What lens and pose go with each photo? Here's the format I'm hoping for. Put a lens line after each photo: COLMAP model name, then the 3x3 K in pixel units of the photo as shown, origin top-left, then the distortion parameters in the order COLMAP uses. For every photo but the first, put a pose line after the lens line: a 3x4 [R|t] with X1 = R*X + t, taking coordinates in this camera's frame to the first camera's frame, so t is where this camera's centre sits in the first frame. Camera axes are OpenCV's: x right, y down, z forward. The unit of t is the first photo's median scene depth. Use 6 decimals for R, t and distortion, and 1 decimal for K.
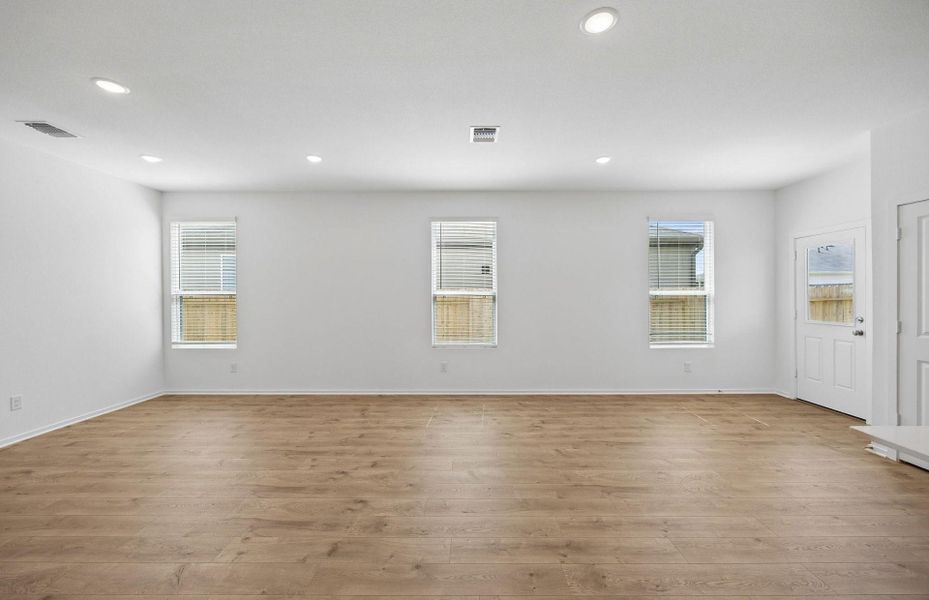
lens RADIAL K [[354.0, 0, 464.5], [0, 354.0, 300.0], [0, 0, 1]] dist [-0.001184, 0.000020]
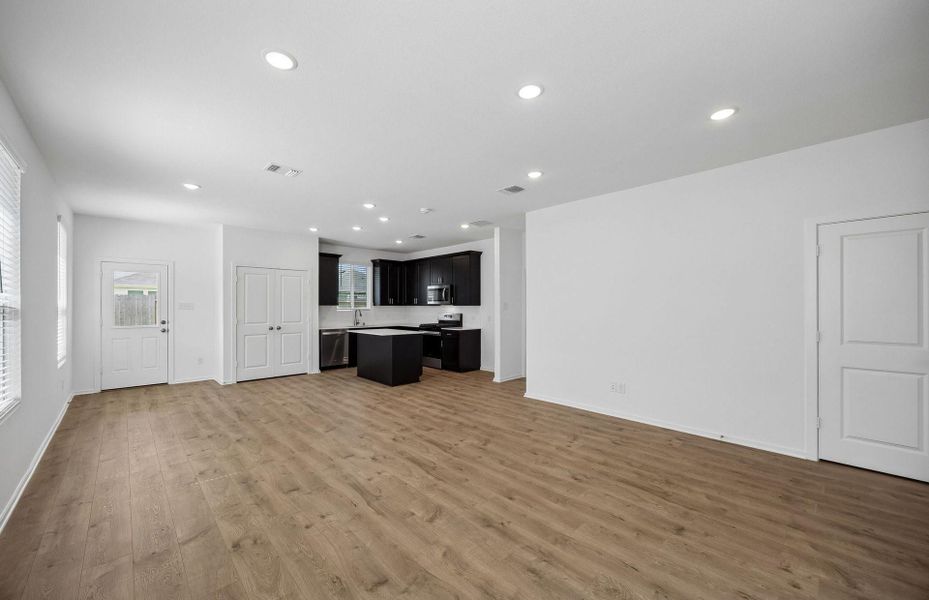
lens RADIAL K [[356.3, 0, 462.7], [0, 356.3, 306.2], [0, 0, 1]] dist [-0.002295, 0.000150]
pose [[-0.699598, 0.001905, 0.714534, -0.968065], [0.008873, 0.999943, 0.006021, -0.014235], [-0.714482, 0.010552, -0.699575, 1.119694]]
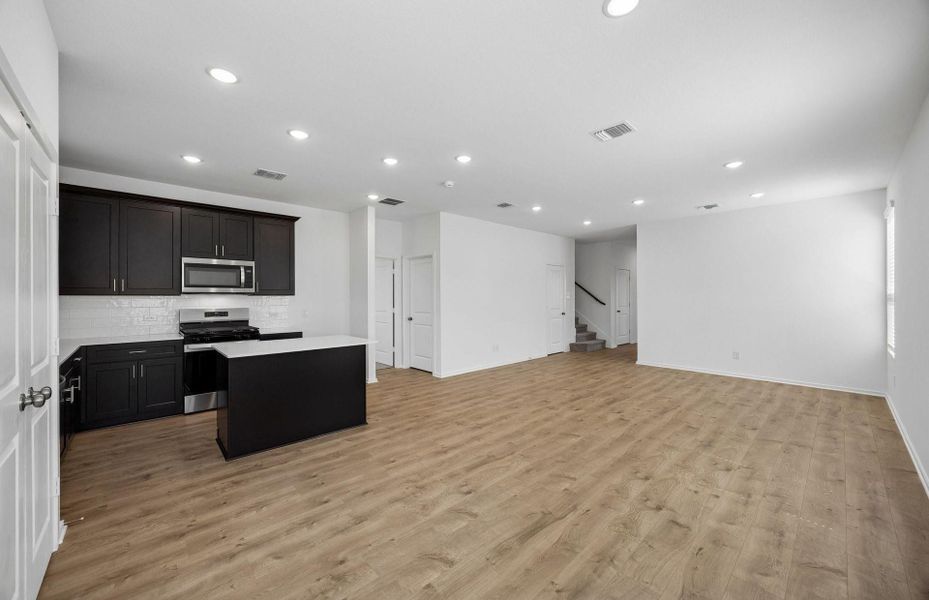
lens RADIAL K [[354.0, 0, 464.5], [0, 354.0, 300.0], [0, 0, 1]] dist [-0.001184, 0.000020]
pose [[-0.720677, 0.011603, -0.693174, 0.818825], [-0.003242, 0.999793, 0.020106, -0.014925], [0.693263, 0.016737, -0.720490, 1.130681]]
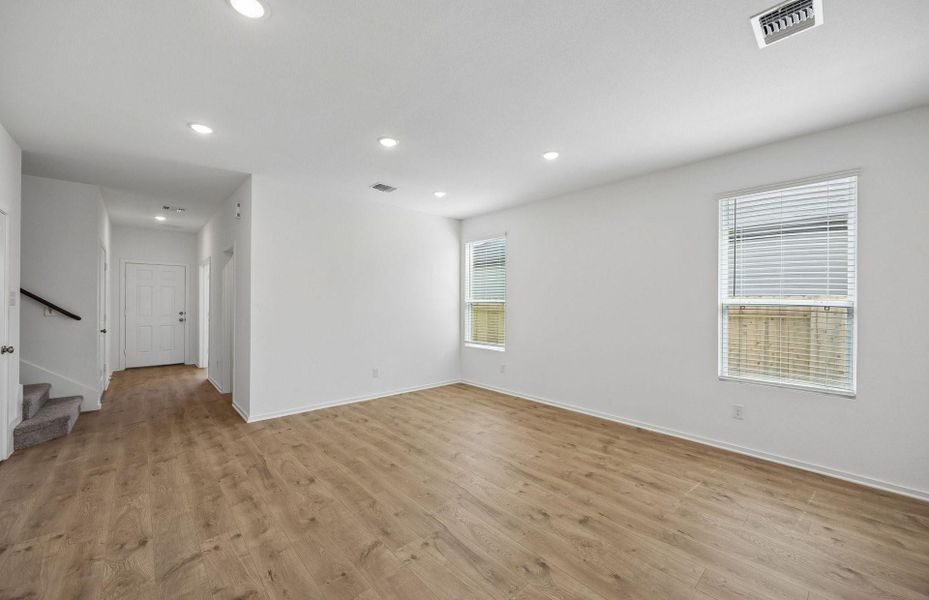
lens RADIAL K [[356.3, 0, 462.7], [0, 356.3, 306.2], [0, 0, 1]] dist [-0.002295, 0.000150]
pose [[0.679782, 0.014339, -0.733274, 0.097163], [-0.017746, 0.999838, 0.003100, -0.005728], [0.733199, 0.010905, 0.679926, 0.190338]]
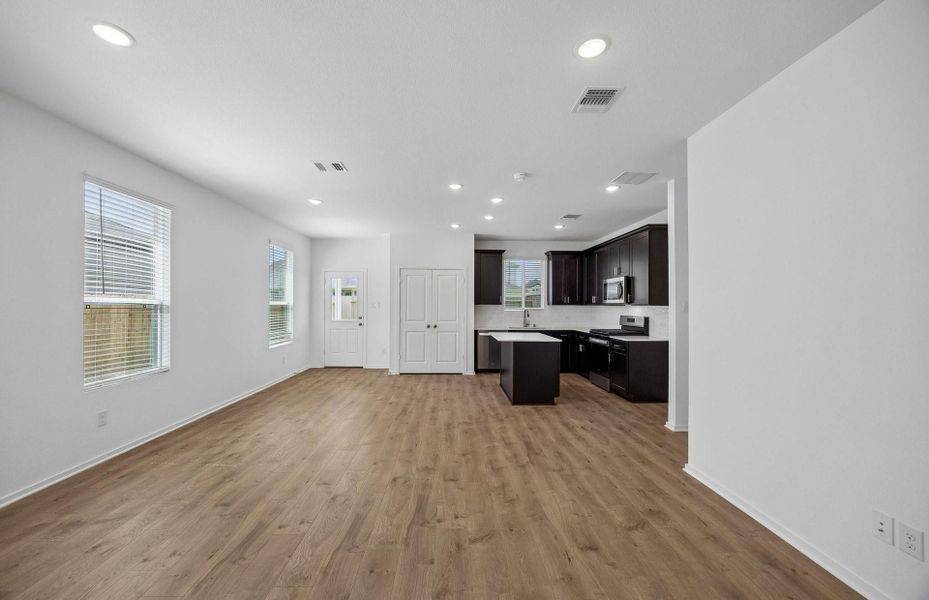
lens RADIAL K [[355.8, 0, 459.2], [0, 355.8, 303.0], [0, 0, 1]] dist [-0.002173, -0.000166]
pose [[-0.035908, 0.008827, 0.999316, -0.891710], [0.004385, 0.999953, -0.008675, -0.006121], [-0.999345, 0.004070, -0.035945, 0.492215]]
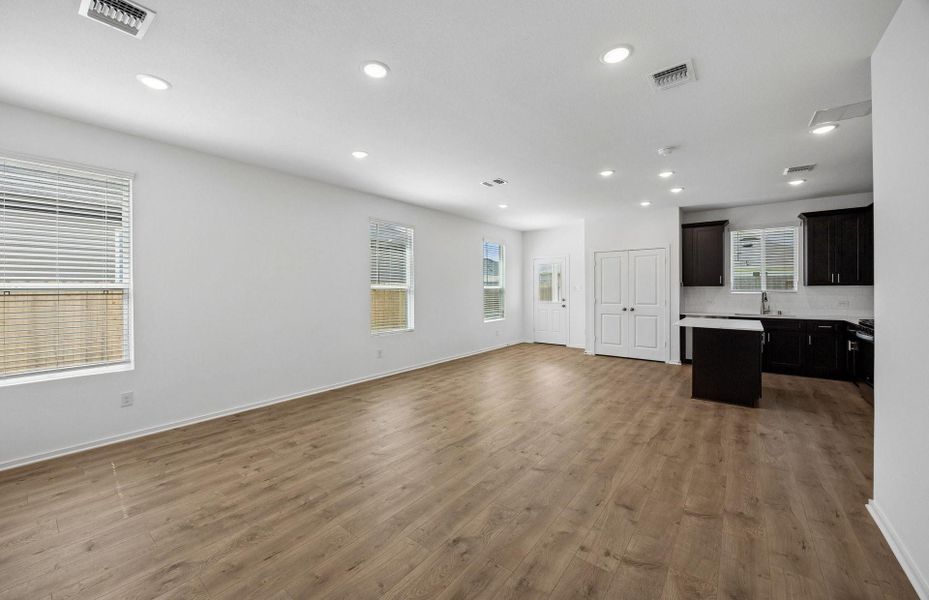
lens RADIAL K [[358.1, 0, 452.8], [0, 358.1, 292.8], [0, 0, 1]] dist [-0.002199, 0.000056]
pose [[0.625293, -0.009970, 0.780326, -0.997386], [0.010829, 0.999933, 0.004098, -0.002636], [-0.780315, 0.005888, 0.625359, 0.143259]]
